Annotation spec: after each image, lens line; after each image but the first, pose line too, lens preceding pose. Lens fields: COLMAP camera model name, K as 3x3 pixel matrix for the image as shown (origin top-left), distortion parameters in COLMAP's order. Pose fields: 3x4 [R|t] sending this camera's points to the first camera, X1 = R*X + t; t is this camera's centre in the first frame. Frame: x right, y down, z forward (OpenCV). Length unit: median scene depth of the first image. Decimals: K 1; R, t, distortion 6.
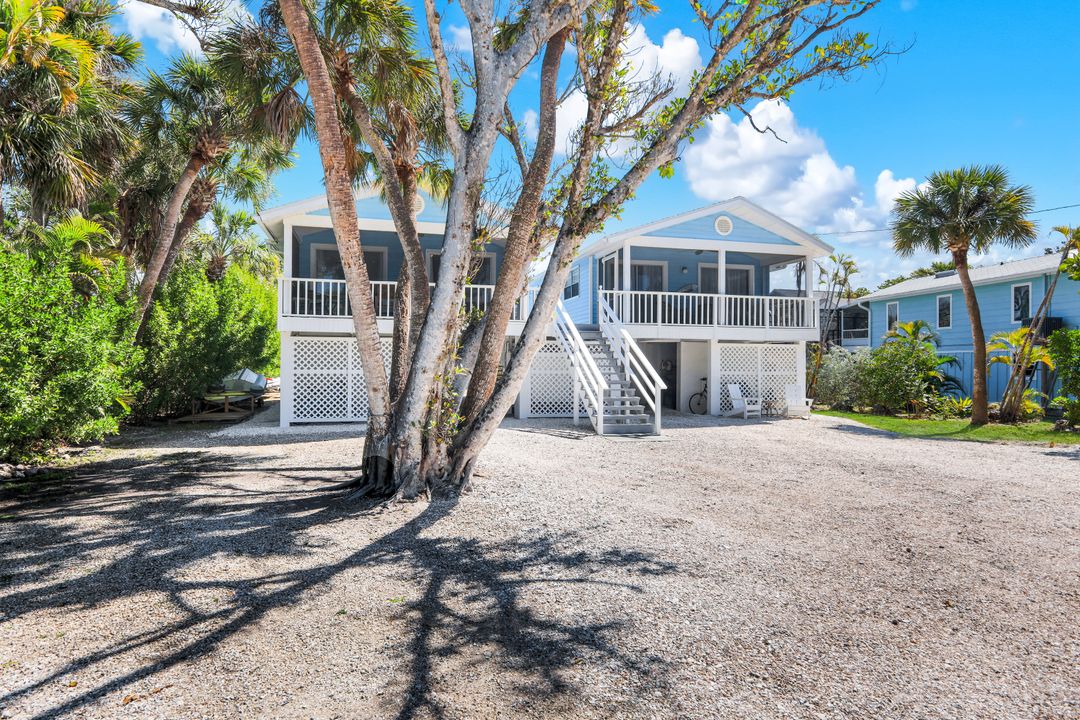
lens RADIAL K [[594.1, 0, 544.2], [0, 594.1, 357.0], [0, 0, 1]] dist [0.004181, -0.000392]
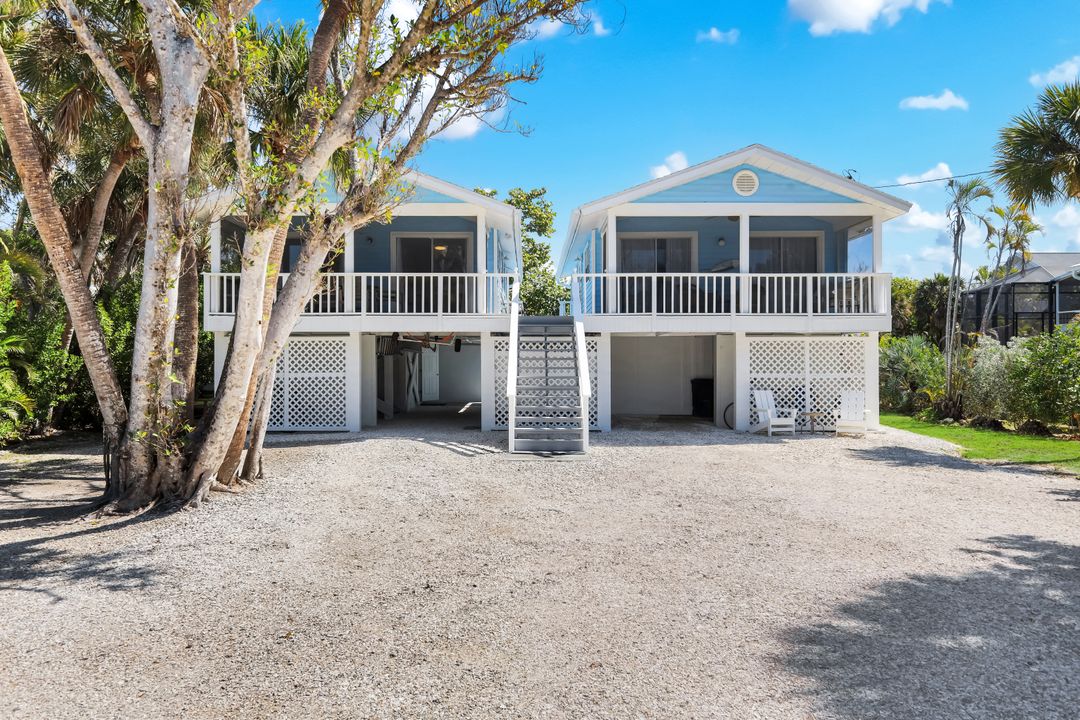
lens RADIAL K [[756.2, 0, 540.0], [0, 756.2, 360.0], [0, 0, 1]] dist [-0.000601, -0.001839]
pose [[0.970895, -0.006173, -0.239426, 0.289066], [0.008727, 0.999916, 0.009608, -0.005274], [0.239347, -0.011418, 0.970867, -0.010554]]
